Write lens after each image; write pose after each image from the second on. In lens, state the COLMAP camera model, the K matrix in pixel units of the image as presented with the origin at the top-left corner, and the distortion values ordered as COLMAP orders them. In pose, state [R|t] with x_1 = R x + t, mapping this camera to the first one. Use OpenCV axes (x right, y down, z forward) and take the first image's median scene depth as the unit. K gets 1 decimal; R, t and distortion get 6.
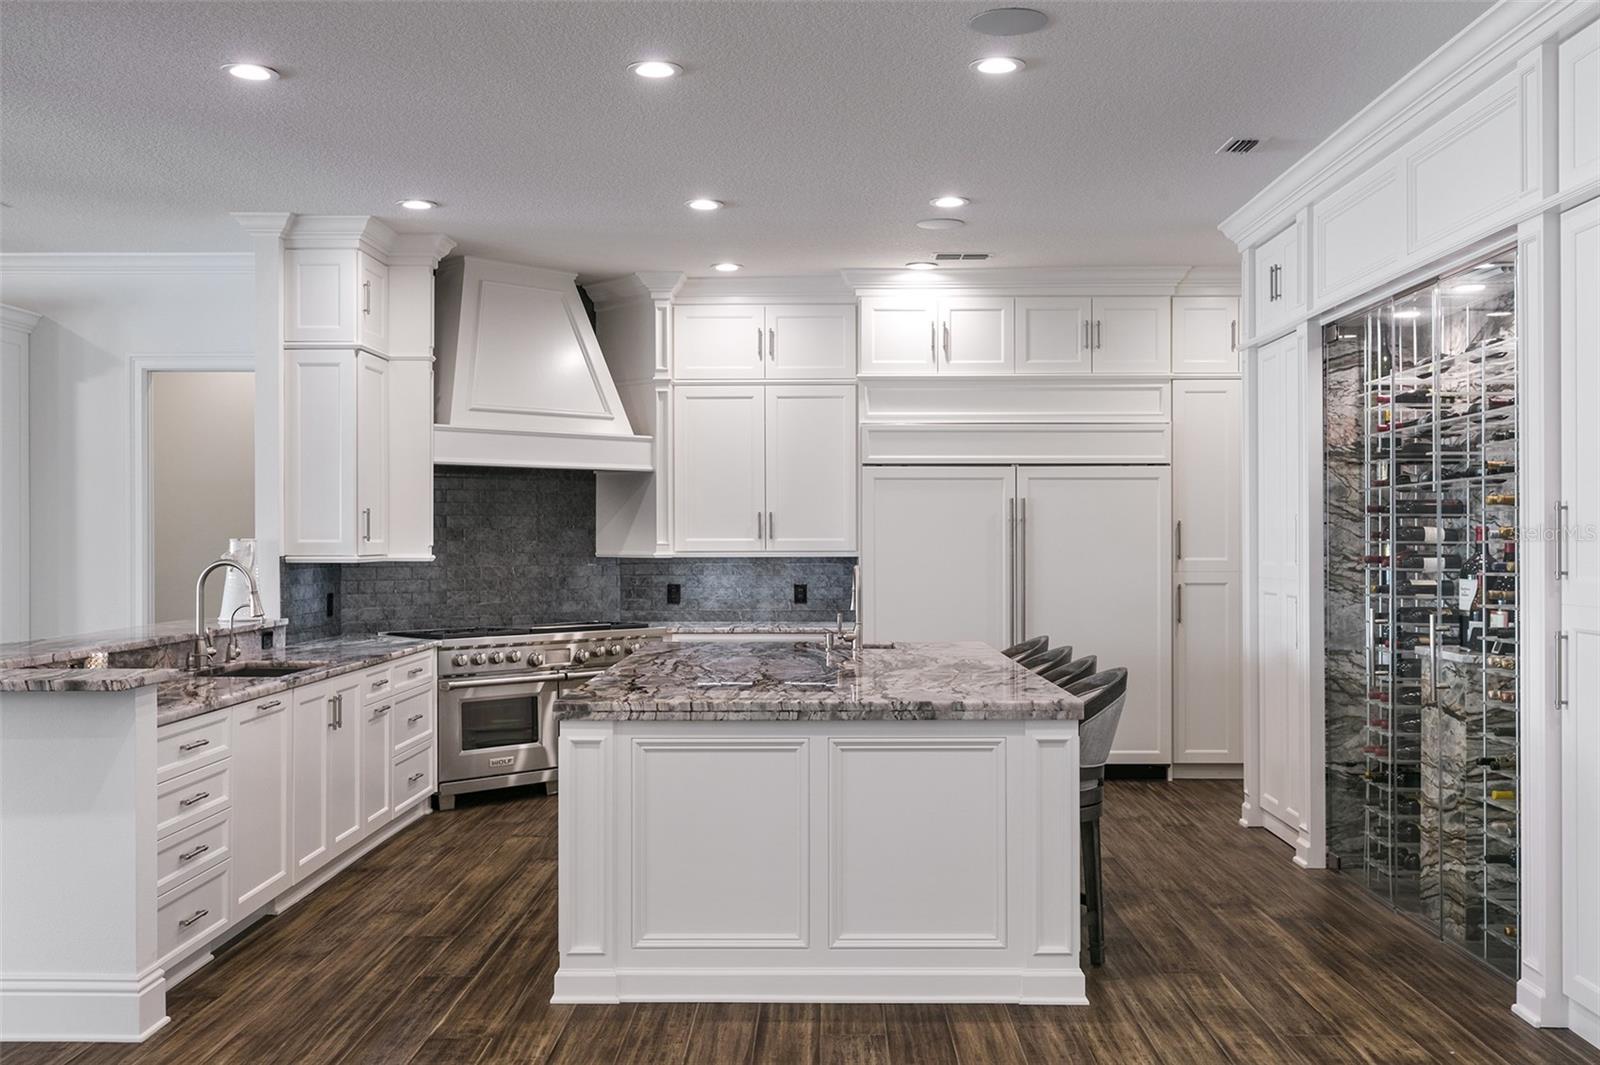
lens RADIAL K [[1519.4, 0, 800.0], [0, 1519.4, 532.5], [0, 0, 1]] dist [-0.007083, 0.004481]
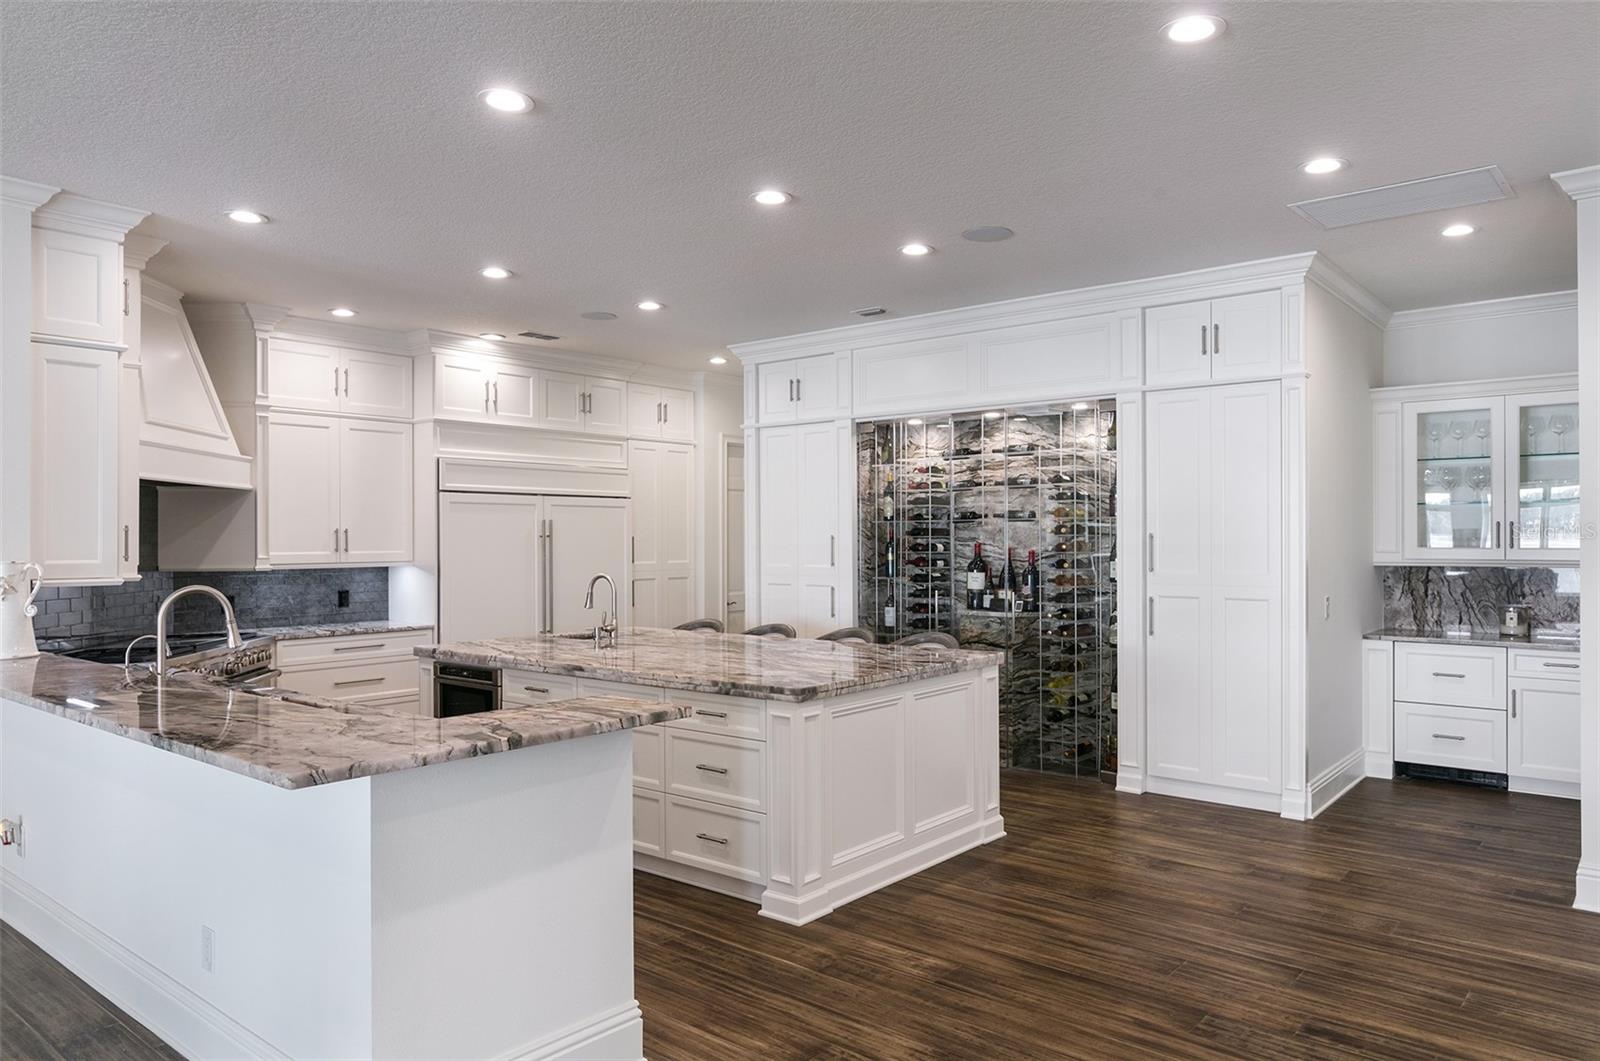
lens RADIAL K [[1072.0, 0, 800.0], [0, 1072.0, 530.5], [0, 0, 1]] dist [0.006097, 0.000383]
pose [[0.629922, 0.004843, 0.776643, -0.447908], [-0.000655, 0.999984, -0.005705, -0.007893], [-0.776658, 0.003084, 0.629915, 0.226451]]
